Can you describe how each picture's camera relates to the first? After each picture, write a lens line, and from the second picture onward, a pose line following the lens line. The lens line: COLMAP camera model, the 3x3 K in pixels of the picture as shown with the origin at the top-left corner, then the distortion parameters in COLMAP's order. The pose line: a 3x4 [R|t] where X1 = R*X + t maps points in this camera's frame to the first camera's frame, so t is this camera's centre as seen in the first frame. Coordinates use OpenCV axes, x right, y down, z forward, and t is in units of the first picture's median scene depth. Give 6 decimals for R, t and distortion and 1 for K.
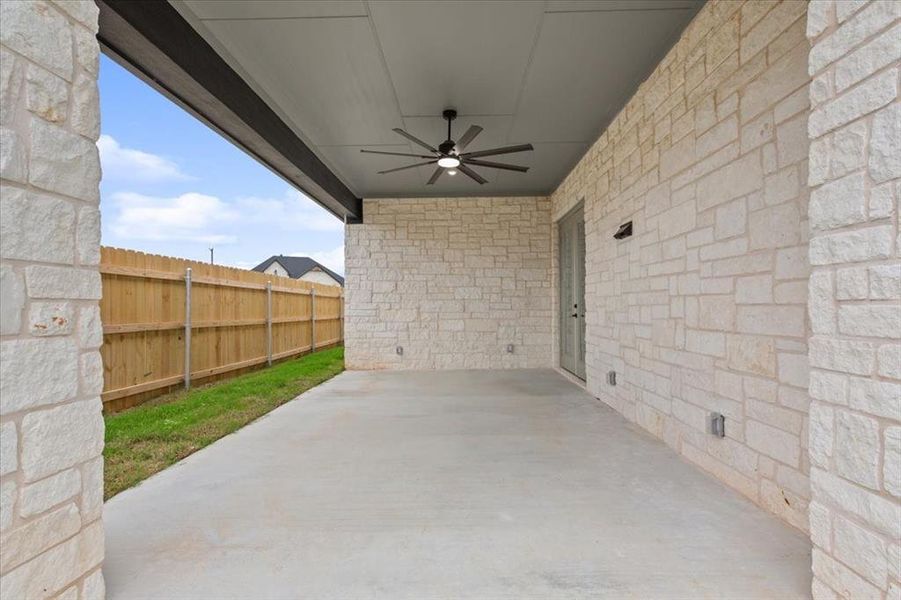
lens RADIAL K [[435.3, 0, 448.1], [0, 435.3, 305.5], [0, 0, 1]] dist [0.000445, 0.000020]
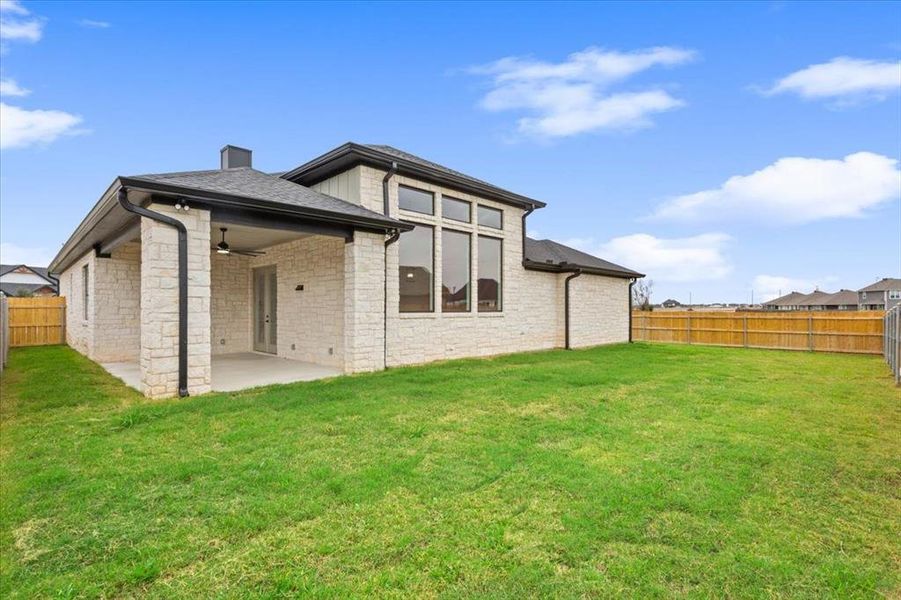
lens RADIAL K [[435.3, 0, 448.1], [0, 435.3, 305.5], [0, 0, 1]] dist [0.000445, 0.000020]
pose [[0.691888, 0.010324, 0.721931, -0.667612], [-0.002352, 0.999925, -0.012046, -0.030879], [-0.722001, 0.006636, 0.691860, -1.116274]]
